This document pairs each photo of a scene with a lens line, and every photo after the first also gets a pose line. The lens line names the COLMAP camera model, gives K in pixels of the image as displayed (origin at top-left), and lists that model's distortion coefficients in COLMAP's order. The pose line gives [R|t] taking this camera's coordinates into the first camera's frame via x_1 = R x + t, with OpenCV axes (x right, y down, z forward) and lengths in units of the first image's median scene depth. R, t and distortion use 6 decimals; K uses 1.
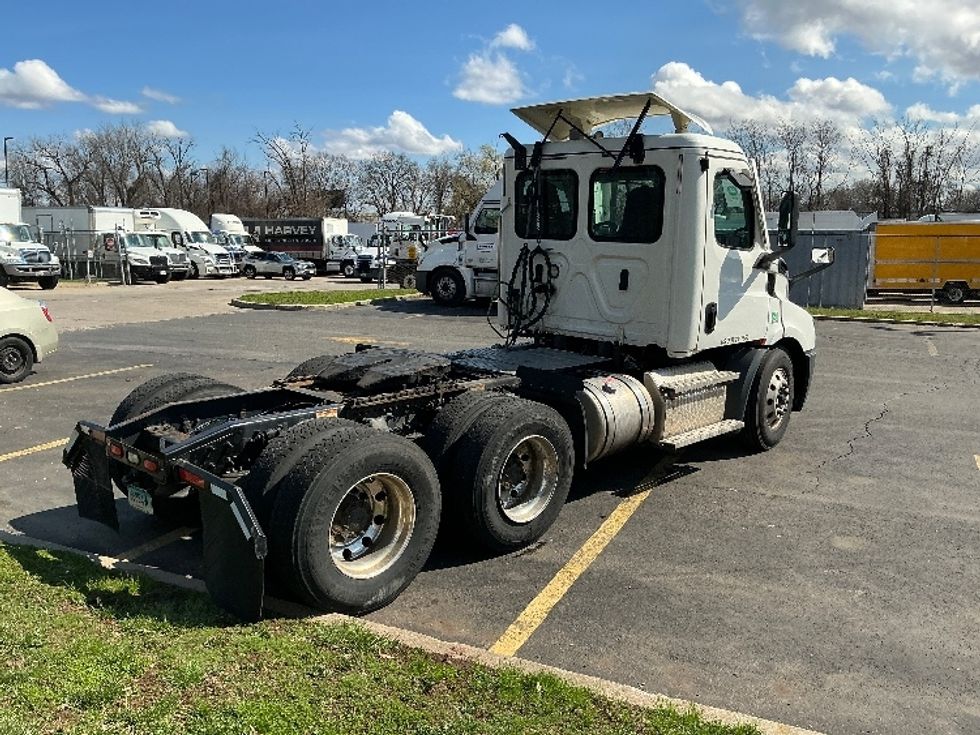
lens RADIAL K [[808.3, 0, 495.1], [0, 808.3, 368.9], [0, 0, 1]] dist [0.150302, -0.306030]
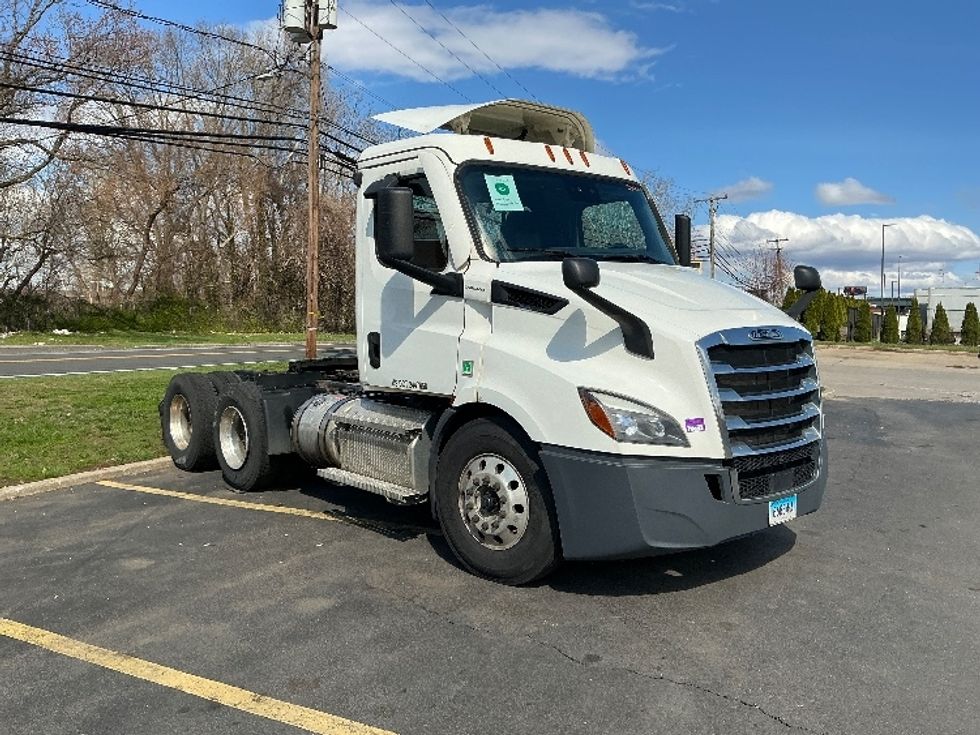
lens RADIAL K [[808.3, 0, 495.1], [0, 808.3, 368.9], [0, 0, 1]] dist [0.150302, -0.306030]
pose [[-0.057682, 0.055997, -0.996763, 0.997935], [-0.177848, 0.981879, 0.065453, -0.109149], [0.982366, 0.181047, -0.046678, 1.049905]]
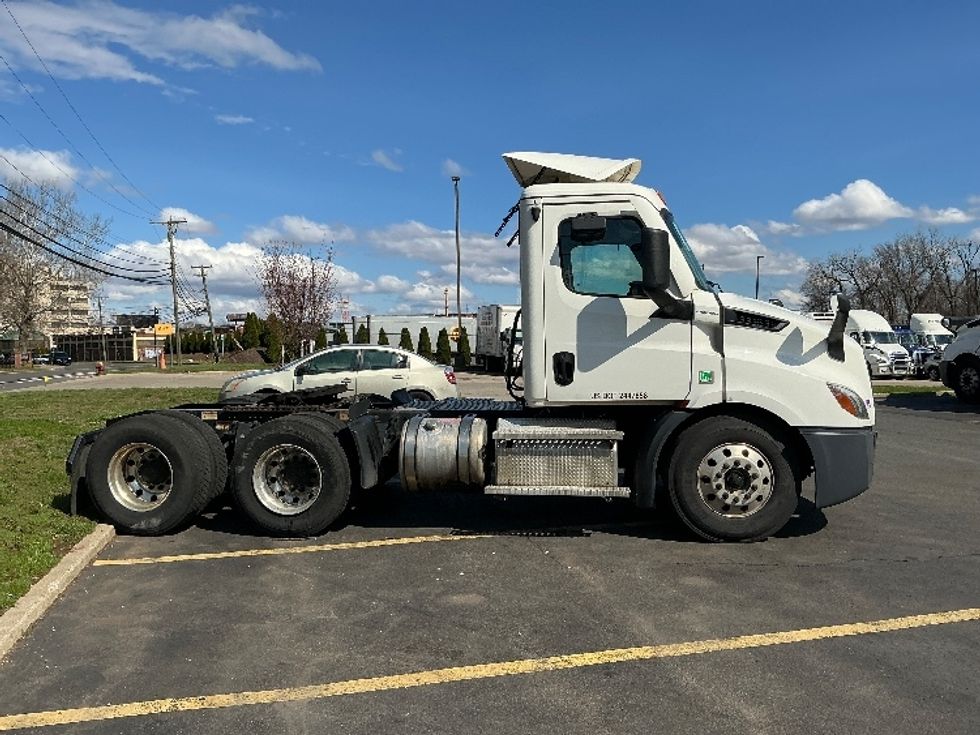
lens RADIAL K [[808.3, 0, 495.1], [0, 808.3, 368.9], [0, 0, 1]] dist [0.150302, -0.306030]
pose [[0.601439, 0.010638, -0.798848, 0.872148], [-0.115895, 0.990496, -0.074065, 0.015569], [0.790468, 0.137128, 0.596955, 0.334027]]
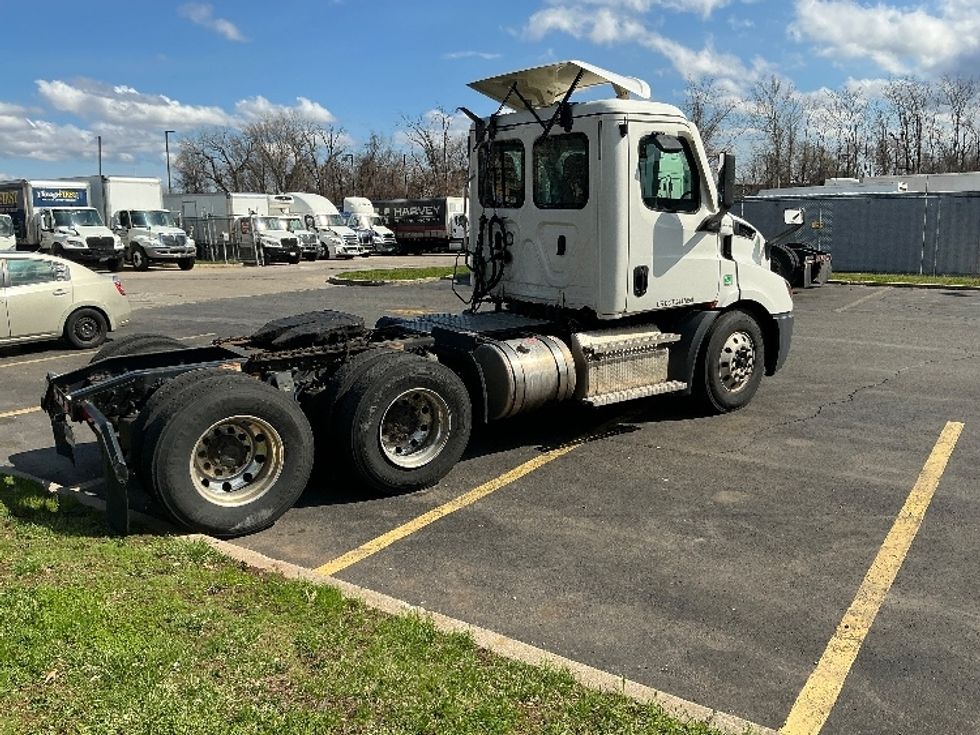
lens RADIAL K [[808.3, 0, 495.1], [0, 808.3, 368.9], [0, 0, 1]] dist [0.150302, -0.306030]
pose [[0.984367, 0.005378, -0.176048, 0.237311], [-0.000473, 0.999611, 0.027890, 0.017944], [0.176130, -0.027371, 0.983986, -0.036230]]
